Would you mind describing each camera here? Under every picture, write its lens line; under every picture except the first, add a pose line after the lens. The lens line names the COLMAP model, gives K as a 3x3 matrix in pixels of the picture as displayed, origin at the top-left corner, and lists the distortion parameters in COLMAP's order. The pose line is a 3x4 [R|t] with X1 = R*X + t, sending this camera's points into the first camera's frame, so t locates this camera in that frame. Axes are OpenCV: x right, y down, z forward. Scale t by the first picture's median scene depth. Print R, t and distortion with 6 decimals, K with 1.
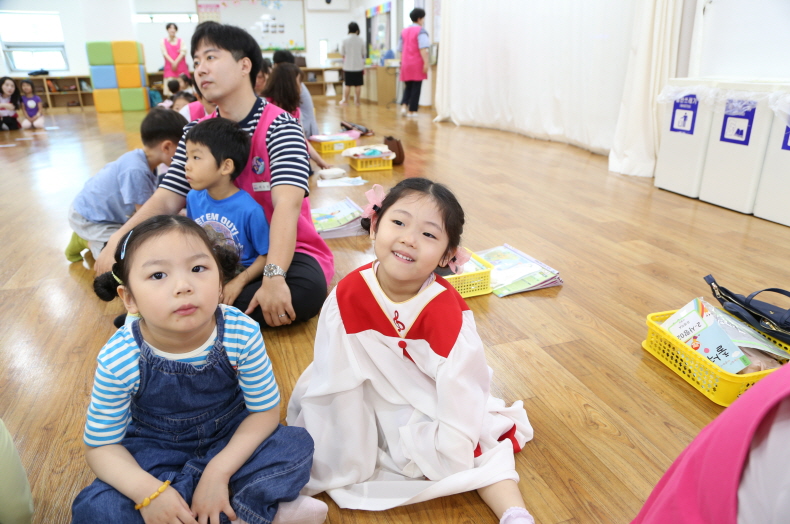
lens RADIAL K [[547.4, 0, 401.1], [0, 547.4, 267.6], [0, 0, 1]] dist [-0.119027, 0.076924]
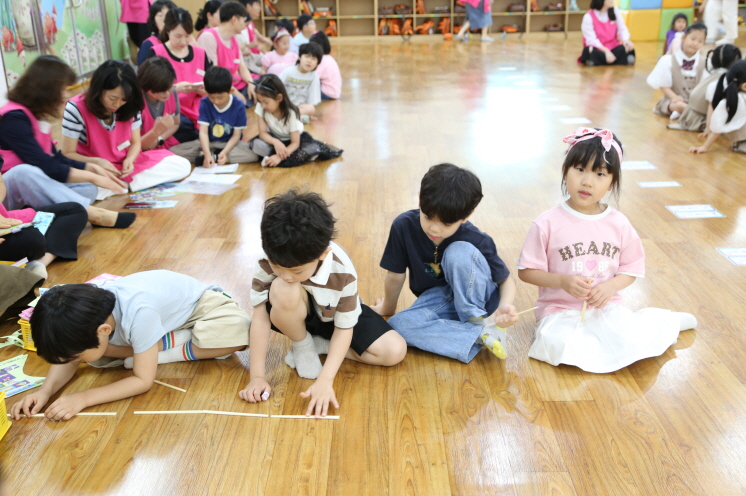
lens RADIAL K [[826.8, 0, 381.3], [0, 826.8, 248.4], [0, 0, 1]] dist [0.073737, 0.008744]
pose [[0.950103, 0.091656, -0.298168, -1.321057], [-0.101011, 0.994755, -0.016081, 0.124275], [0.295131, 0.045397, 0.954378, -0.530301]]
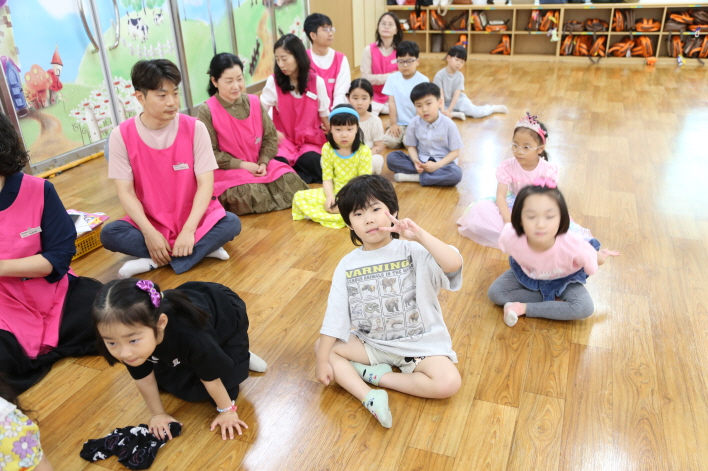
lens RADIAL K [[594.3, 0, 351.5], [0, 594.3, 247.0], [0, 0, 1]] dist [-0.082717, 0.111676]
pose [[0.771869, 0.255414, -0.582222, -1.630509], [-0.196711, 0.966763, 0.163322, -0.335413], [0.604586, -0.011534, 0.796457, 0.596018]]
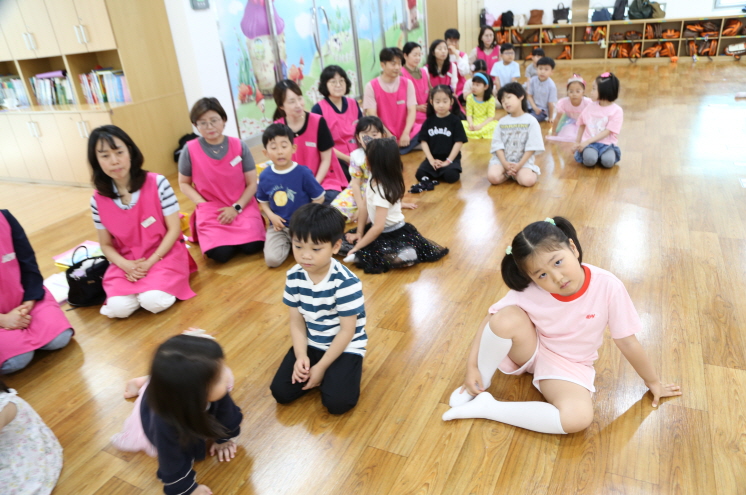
lens RADIAL K [[529.8, 0, 376.5], [0, 529.8, 254.1], [0, 0, 1]] dist [-0.108689, 0.070139]
pose [[0.710949, 0.248572, -0.657848, -1.370023], [-0.168525, 0.968411, 0.183792, -0.152761], [0.682753, -0.019803, 0.730381, 0.105317]]
